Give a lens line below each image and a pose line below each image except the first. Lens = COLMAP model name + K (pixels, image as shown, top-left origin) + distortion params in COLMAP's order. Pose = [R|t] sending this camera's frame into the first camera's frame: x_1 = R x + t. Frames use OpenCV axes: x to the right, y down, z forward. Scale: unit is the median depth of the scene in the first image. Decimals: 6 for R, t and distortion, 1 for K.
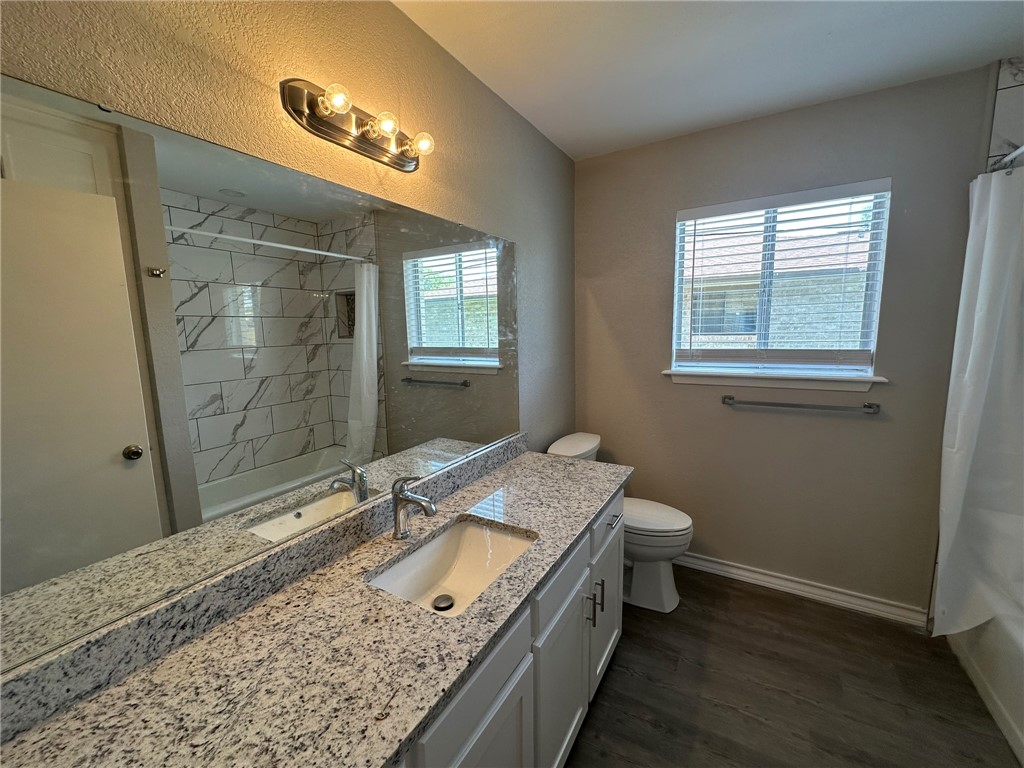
lens RADIAL K [[408.7, 0, 511.1], [0, 408.7, 383.3], [0, 0, 1]] dist [-0.003085, -0.000283]
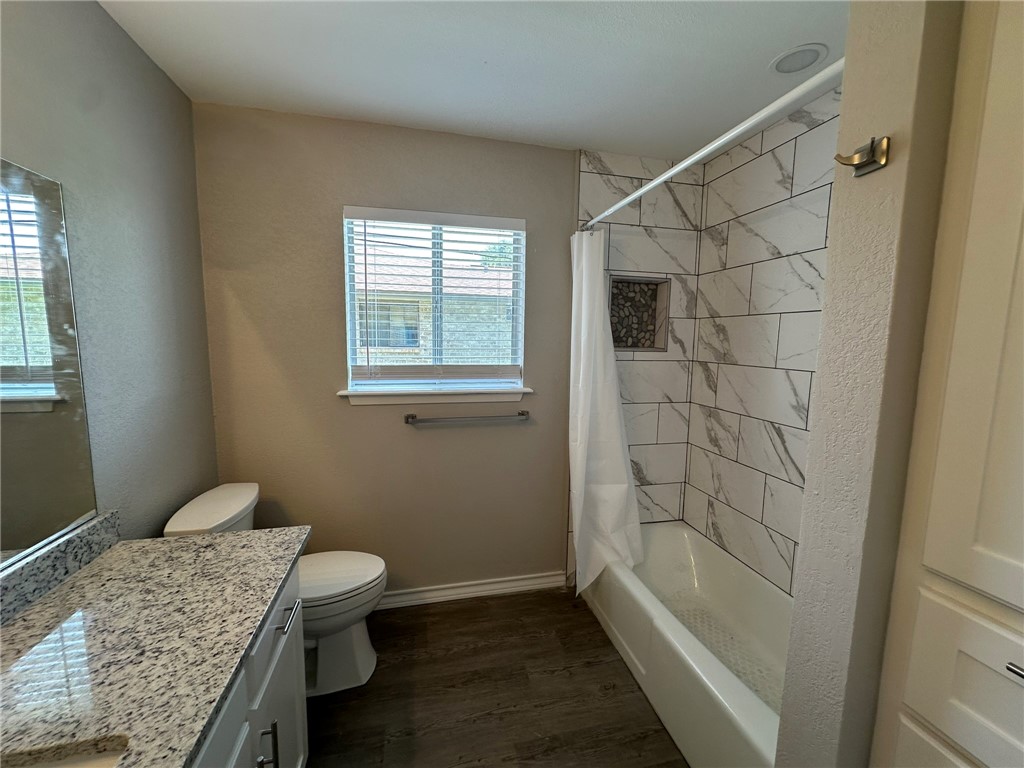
lens RADIAL K [[408.7, 0, 512.1], [0, 408.7, 385.2], [0, 0, 1]] dist [-0.003085, -0.000283]
pose [[0.715000, -0.048935, 0.697409, 0.050217], [0.064136, 0.997932, 0.004268, -0.029697], [-0.696176, 0.041677, 0.716660, 0.177032]]
